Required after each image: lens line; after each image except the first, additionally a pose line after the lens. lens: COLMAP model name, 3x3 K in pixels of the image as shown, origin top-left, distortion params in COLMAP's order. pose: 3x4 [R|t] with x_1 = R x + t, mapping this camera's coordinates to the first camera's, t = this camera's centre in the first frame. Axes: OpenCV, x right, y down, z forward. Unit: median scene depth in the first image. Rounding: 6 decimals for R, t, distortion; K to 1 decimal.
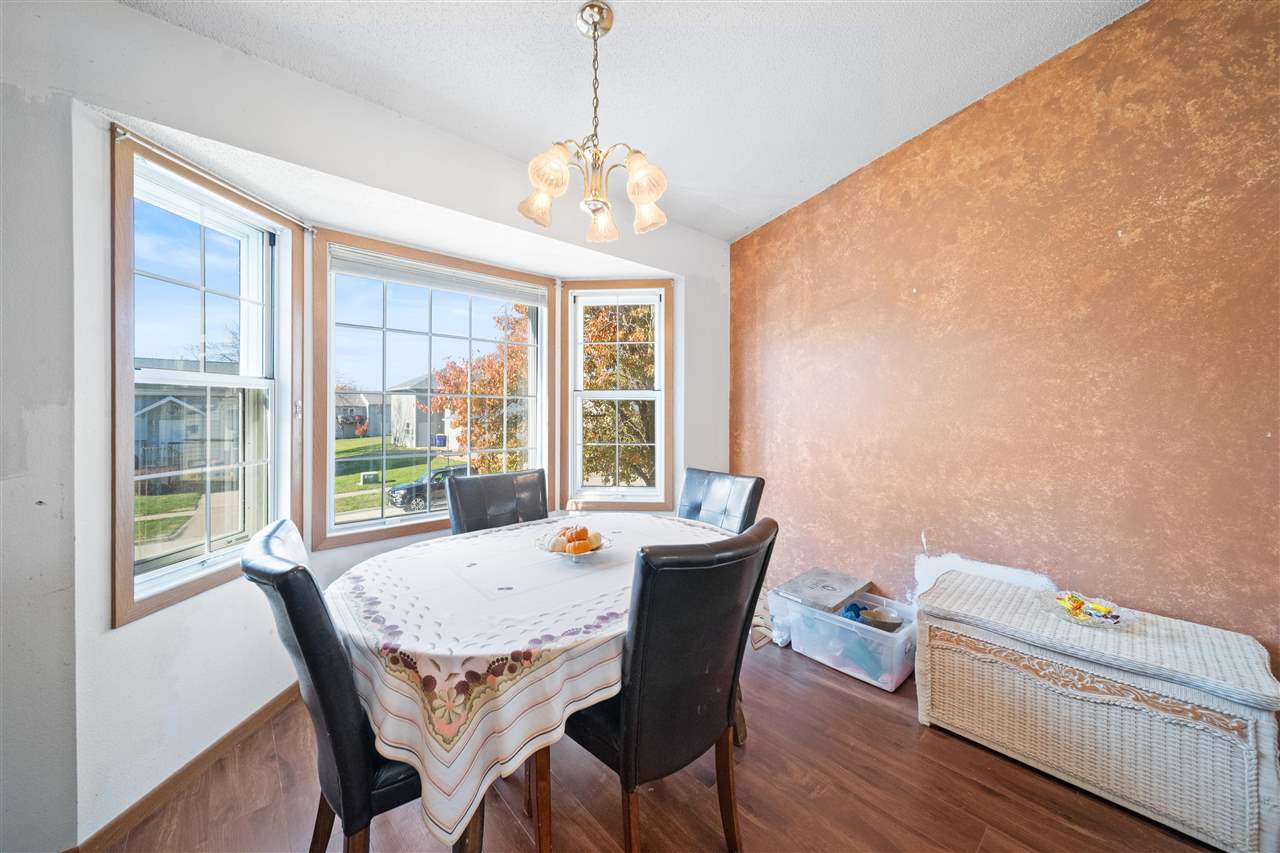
lens RADIAL K [[461.0, 0, 636.1], [0, 461.0, 410.3], [0, 0, 1]] dist [0.001793, 0.000093]
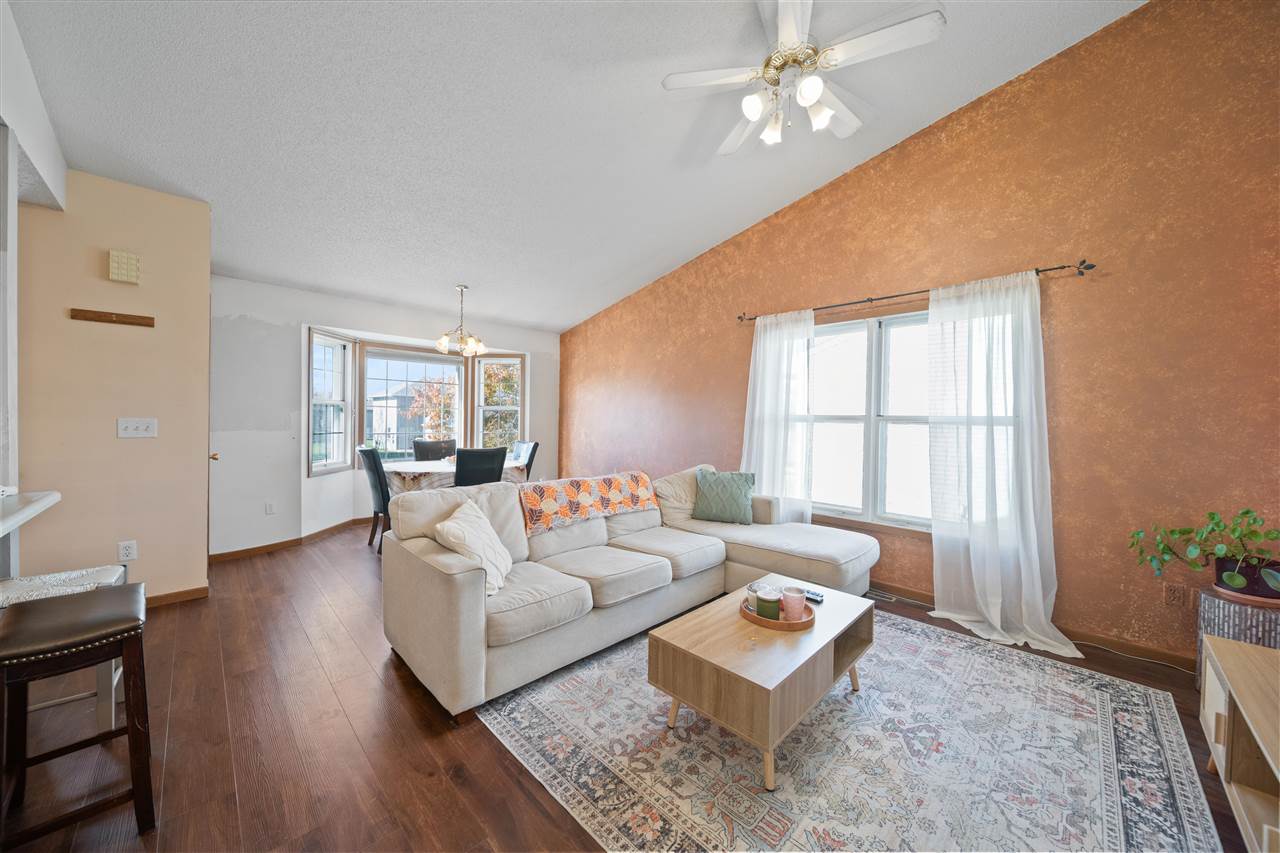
lens RADIAL K [[442.4, 0, 633.6], [0, 442.4, 426.2], [0, 0, 1]] dist [-0.001575, -0.000236]
pose [[0.998785, 0.015395, 0.046823, 0.520049], [-0.016190, 0.999731, 0.016637, 0.003880], [-0.046554, -0.017374, 0.998765, -1.122329]]
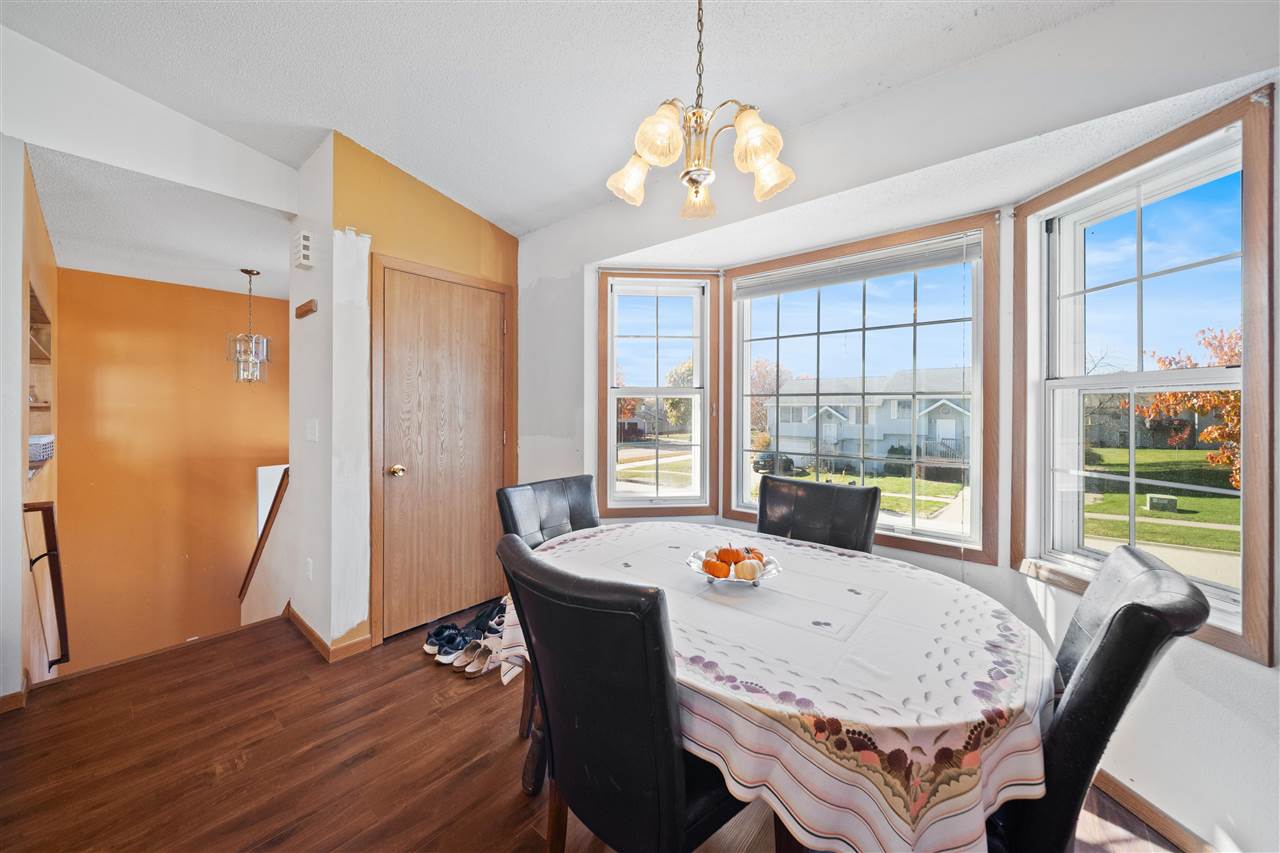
lens RADIAL K [[461.0, 0, 636.1], [0, 461.0, 410.3], [0, 0, 1]] dist [0.001793, 0.000093]
pose [[0.127788, 0.001305, -0.991801, 0.429588], [-0.004862, 0.999988, 0.000690, 0.000083], [0.991790, 0.004734, 0.127793, 0.438667]]
